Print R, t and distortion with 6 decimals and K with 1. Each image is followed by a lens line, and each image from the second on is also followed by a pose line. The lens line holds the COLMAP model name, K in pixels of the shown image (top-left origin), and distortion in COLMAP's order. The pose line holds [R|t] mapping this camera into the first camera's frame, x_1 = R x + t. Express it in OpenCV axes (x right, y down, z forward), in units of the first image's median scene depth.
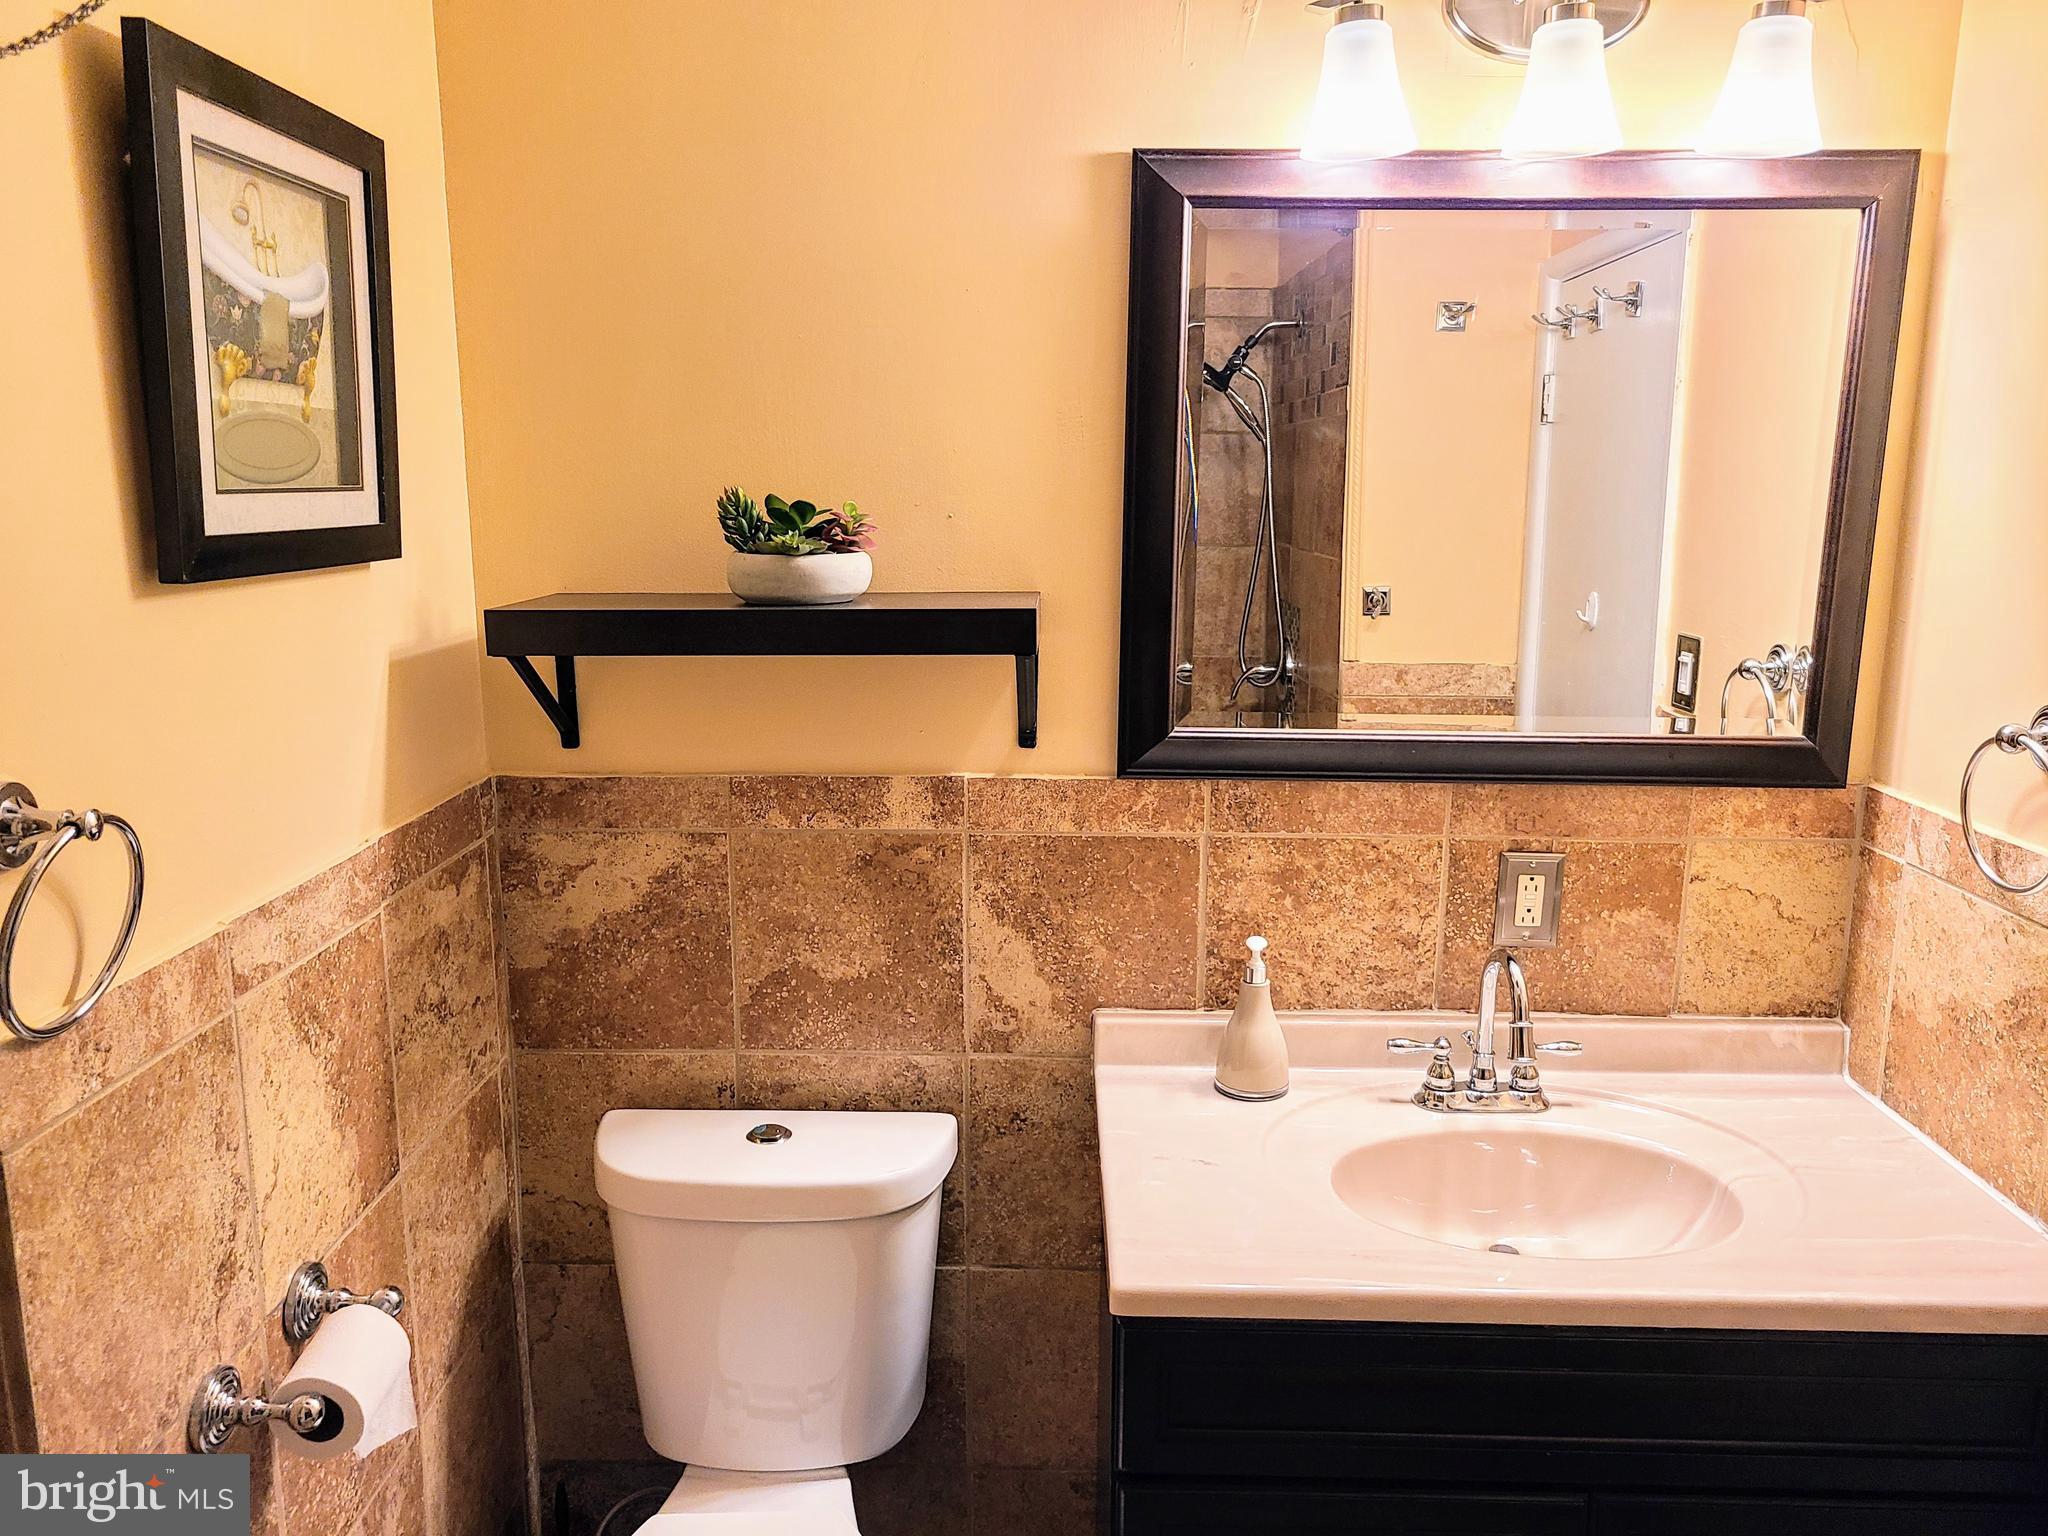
lens RADIAL K [[1571.2, 0, 1023.6], [0, 1571.2, 776.2], [0, 0, 1]] dist [0.058287, -0.035932]
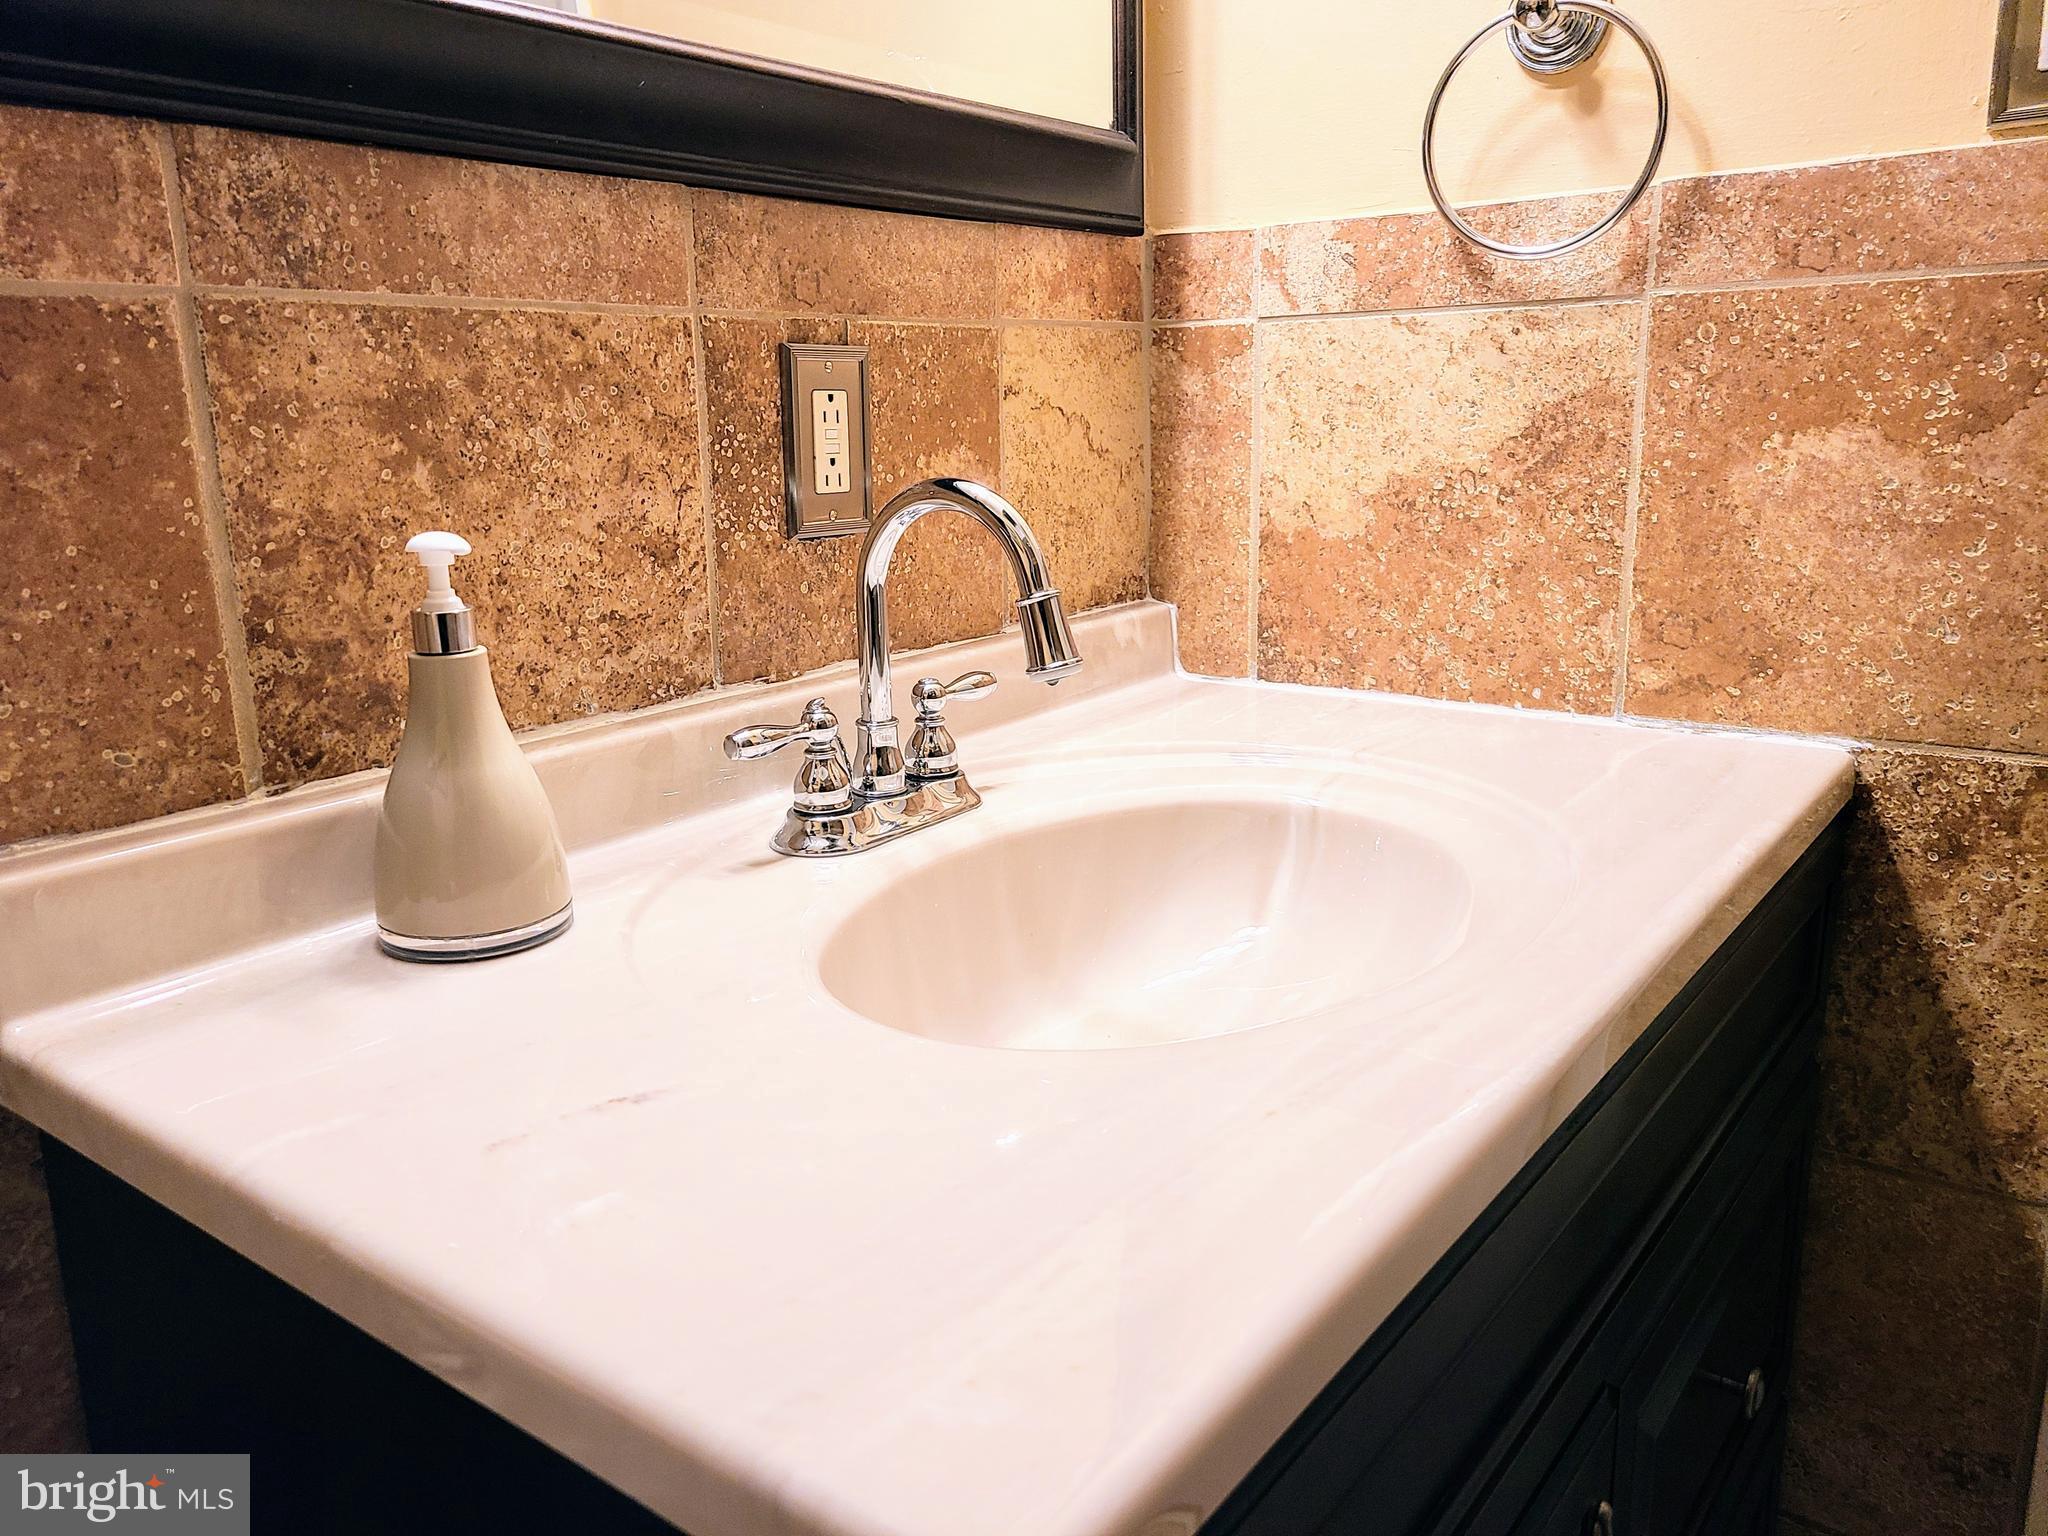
lens RADIAL K [[1571.2, 0, 1013.7], [0, 1571.2, 768.0], [0, 0, 1]] dist [0.058287, -0.035932]
pose [[0.600254, -0.211754, 0.771269, -0.072163], [0.187428, 0.974705, 0.121738, 0.132399], [-0.777538, 0.071484, 0.624759, 0.632666]]
